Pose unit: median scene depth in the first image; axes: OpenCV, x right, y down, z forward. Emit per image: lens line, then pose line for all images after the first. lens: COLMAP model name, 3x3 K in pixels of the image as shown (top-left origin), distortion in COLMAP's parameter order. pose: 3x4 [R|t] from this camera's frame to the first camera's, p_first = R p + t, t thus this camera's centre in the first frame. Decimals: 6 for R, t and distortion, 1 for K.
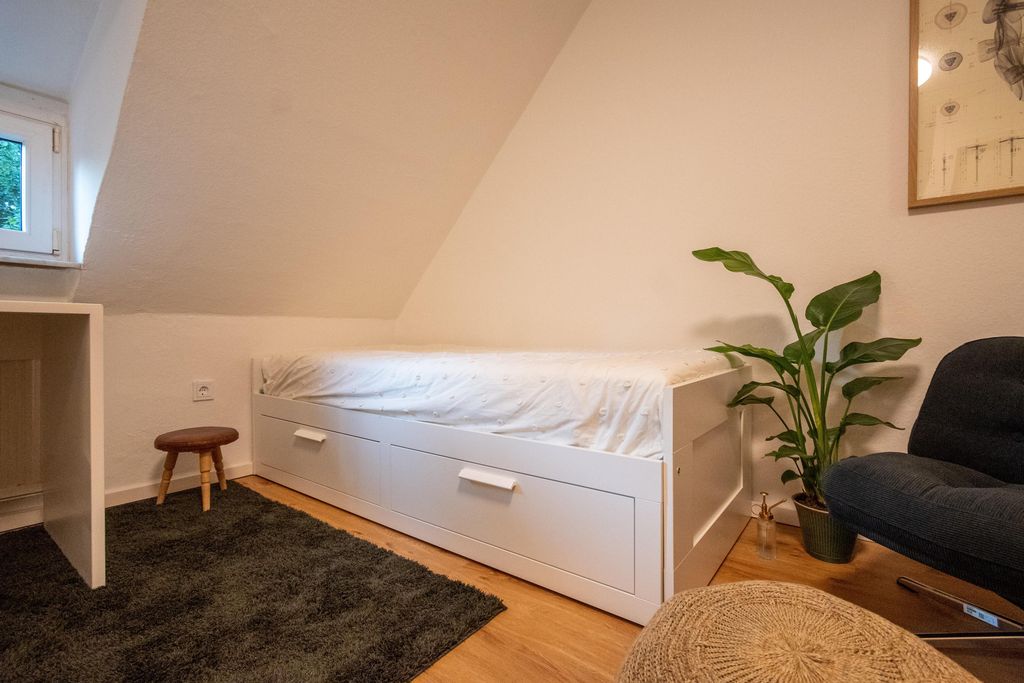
lens RADIAL K [[474.8, 0, 514.6], [0, 474.8, 340.4], [0, 0, 1]] dist [0.011310, -0.005142]
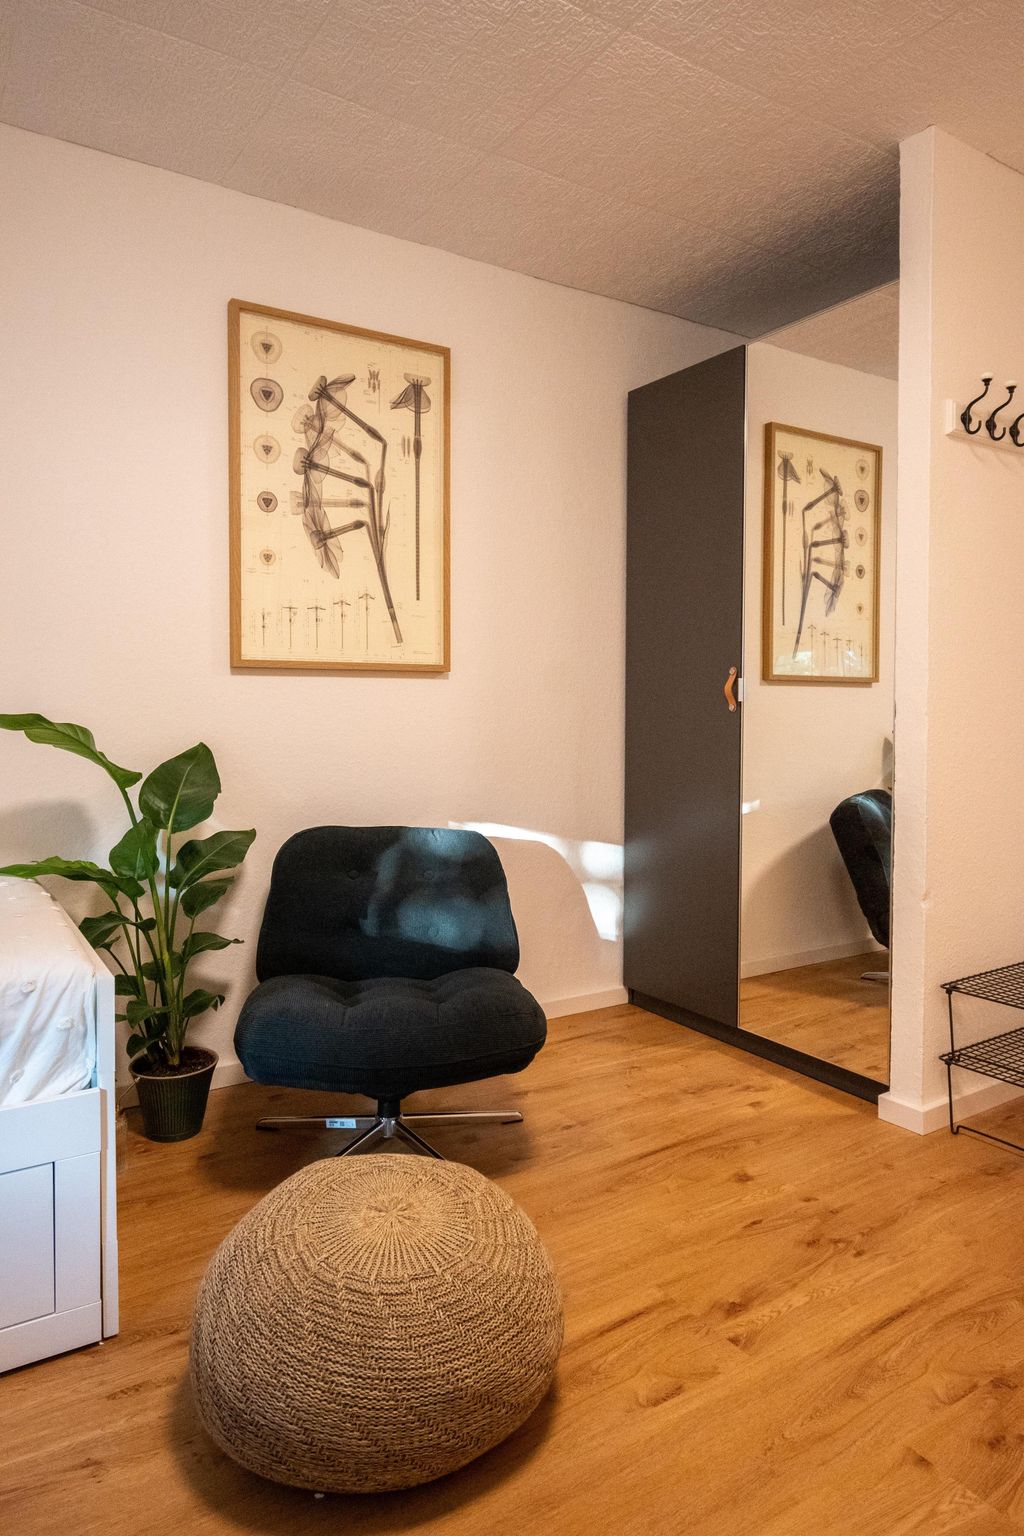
lens RADIAL K [[950.6, 0, 519.8], [0, 950.6, 737.3], [0, 0, 1]] dist [0.001320, -0.000330]
pose [[0.349734, -0.025822, 0.936493, -0.536122], [0.008299, 0.999666, 0.024465, -0.199846], [-0.936812, -0.000784, 0.349831, -0.020629]]
